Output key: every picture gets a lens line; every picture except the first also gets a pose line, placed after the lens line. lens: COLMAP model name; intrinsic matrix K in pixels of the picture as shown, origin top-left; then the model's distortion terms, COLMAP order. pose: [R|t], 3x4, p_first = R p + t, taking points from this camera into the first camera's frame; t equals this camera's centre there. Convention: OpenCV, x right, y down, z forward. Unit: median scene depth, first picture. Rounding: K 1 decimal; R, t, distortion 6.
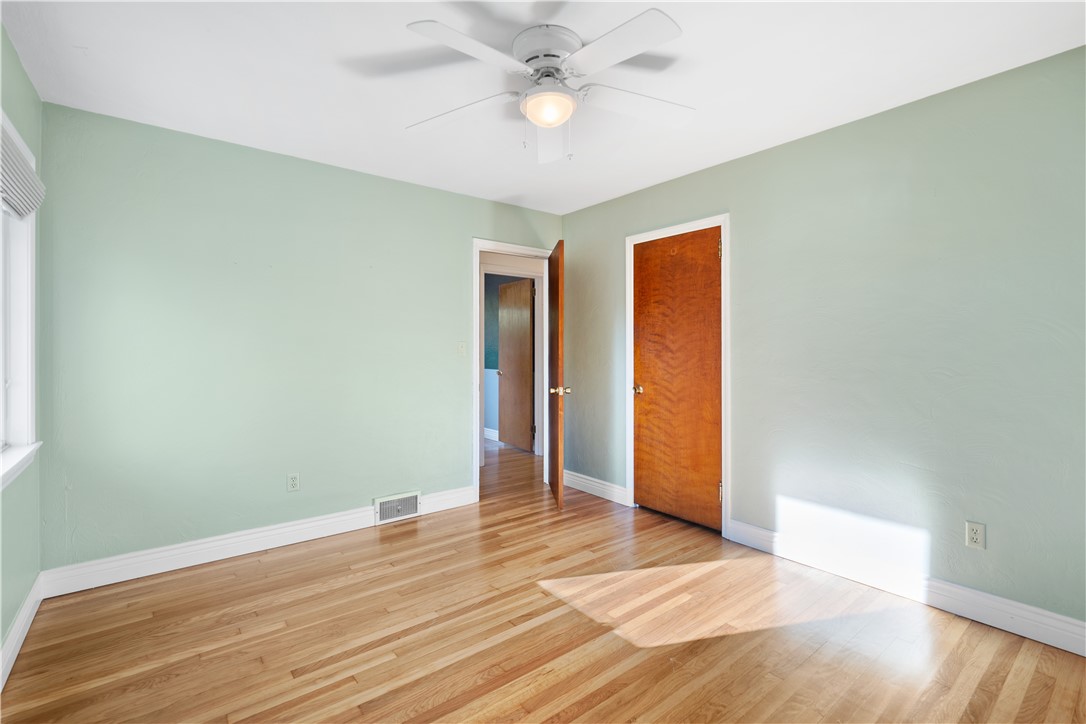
lens RADIAL K [[498.8, 0, 544.8], [0, 498.8, 356.7], [0, 0, 1]] dist [-0.003697, 0.001496]
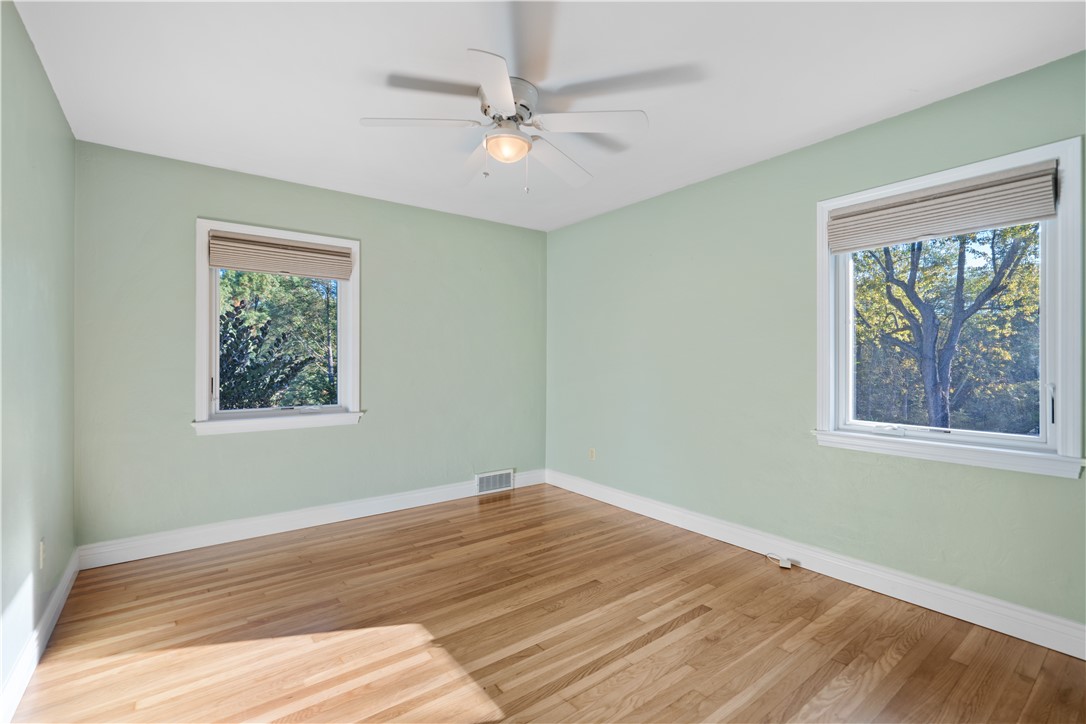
lens RADIAL K [[498.8, 0, 544.0], [0, 498.8, 357.9], [0, 0, 1]] dist [-0.003697, 0.001496]
pose [[-0.999846, -0.000051, 0.017577, -0.093535], [0.000151, 0.999934, 0.011473, -0.018097], [-0.017576, 0.011474, -0.999780, 2.018679]]
